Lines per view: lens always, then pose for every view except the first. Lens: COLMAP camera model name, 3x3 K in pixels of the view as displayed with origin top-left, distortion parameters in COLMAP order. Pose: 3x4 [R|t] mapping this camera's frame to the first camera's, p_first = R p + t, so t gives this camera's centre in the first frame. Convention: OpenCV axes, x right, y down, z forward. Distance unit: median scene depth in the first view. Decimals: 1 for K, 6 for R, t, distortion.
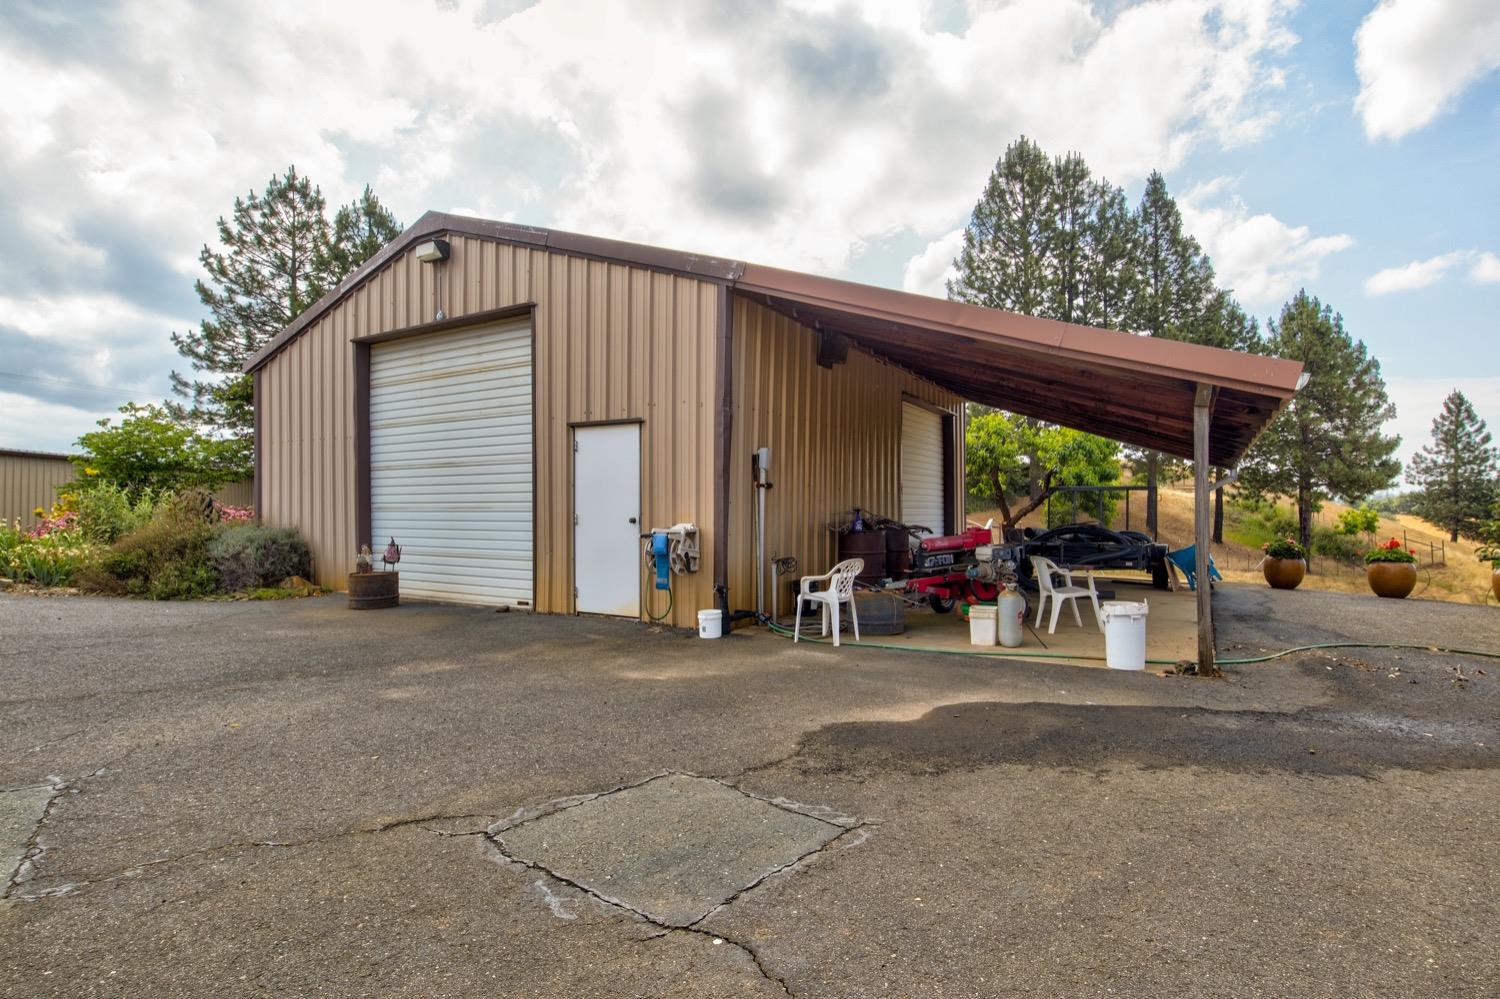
lens RADIAL K [[755.2, 0, 750.0], [0, 755.2, 499.5], [0, 0, 1]] dist [-0.002132, -0.003368]
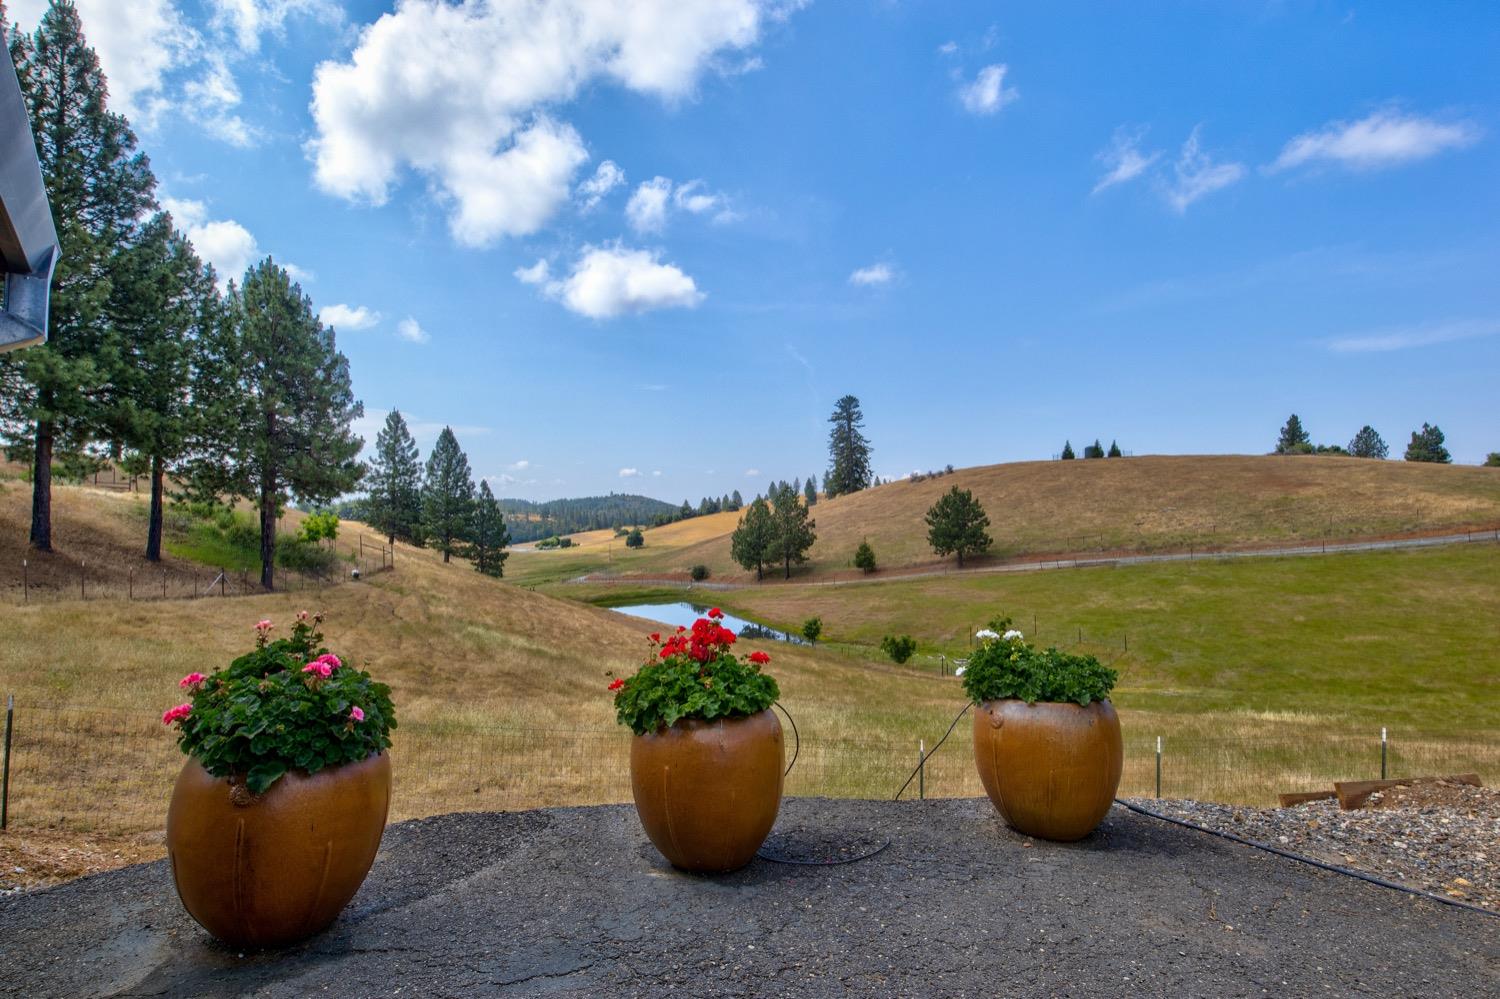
lens RADIAL K [[755.2, 0, 750.0], [0, 755.2, 499.5], [0, 0, 1]] dist [-0.002132, -0.003368]
pose [[0.351818, 0.017811, 0.935899, 0.125142], [-0.009369, 0.999836, -0.015506, 0.004308], [-0.936022, -0.003313, 0.351927, 0.182225]]
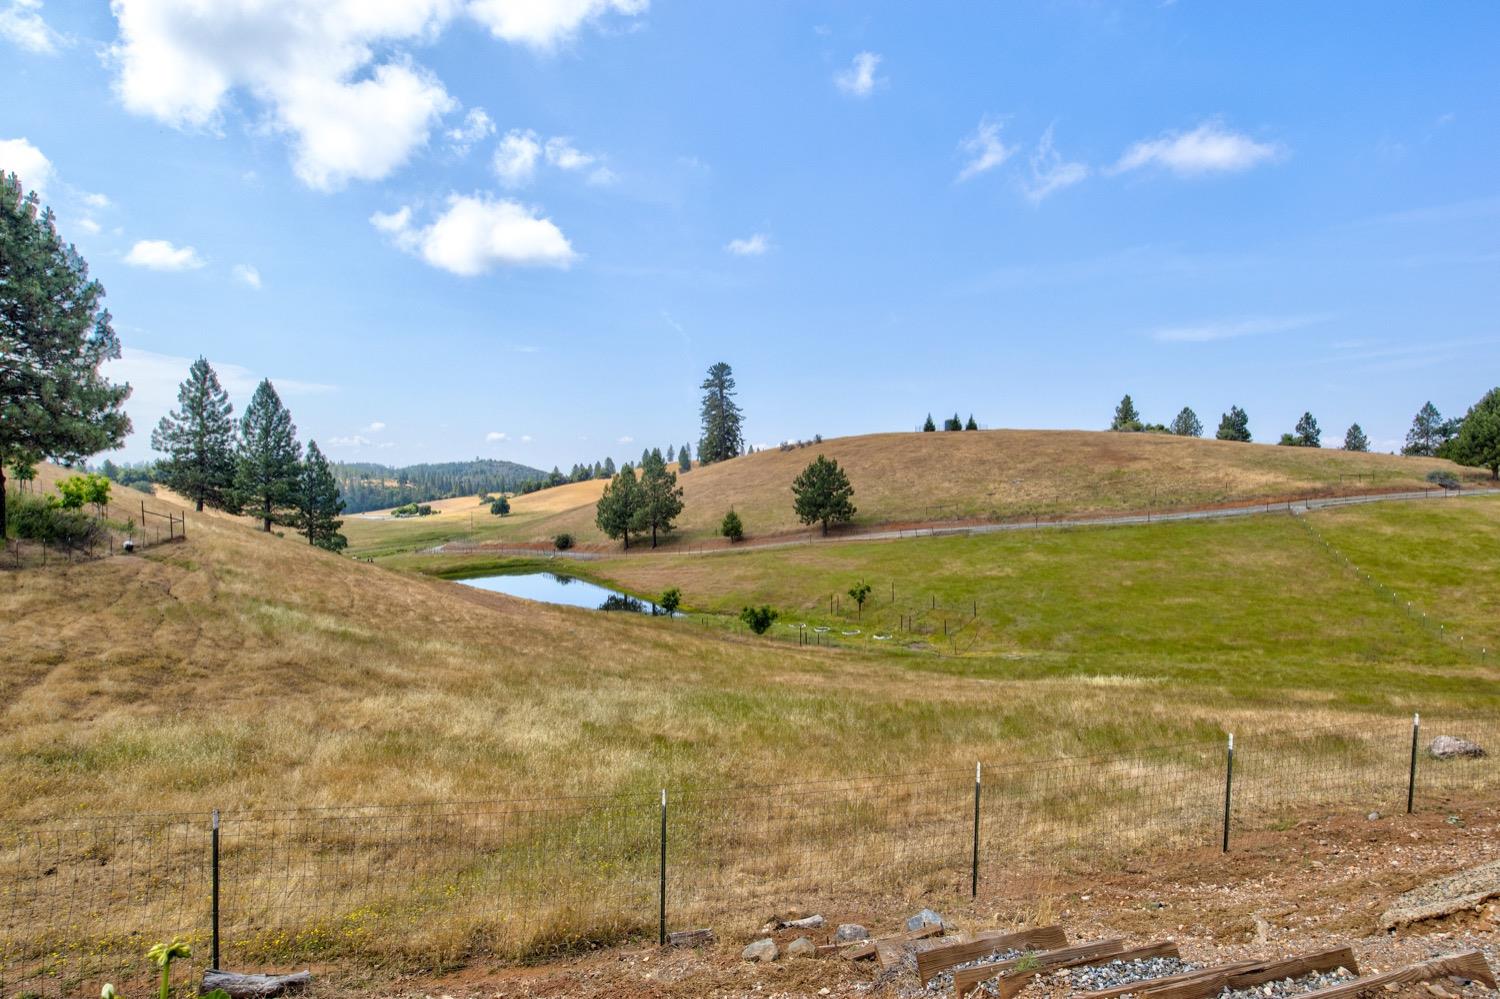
lens RADIAL K [[757.5, 0, 750.0], [0, 757.5, 499.5], [0, 0, 1]] dist [-0.011354, -0.000129]
pose [[0.192836, -0.020063, 0.981026, 0.179966], [-0.019313, 0.999520, 0.024238, 0.005582], [-0.981041, -0.023621, 0.192356, 0.170864]]
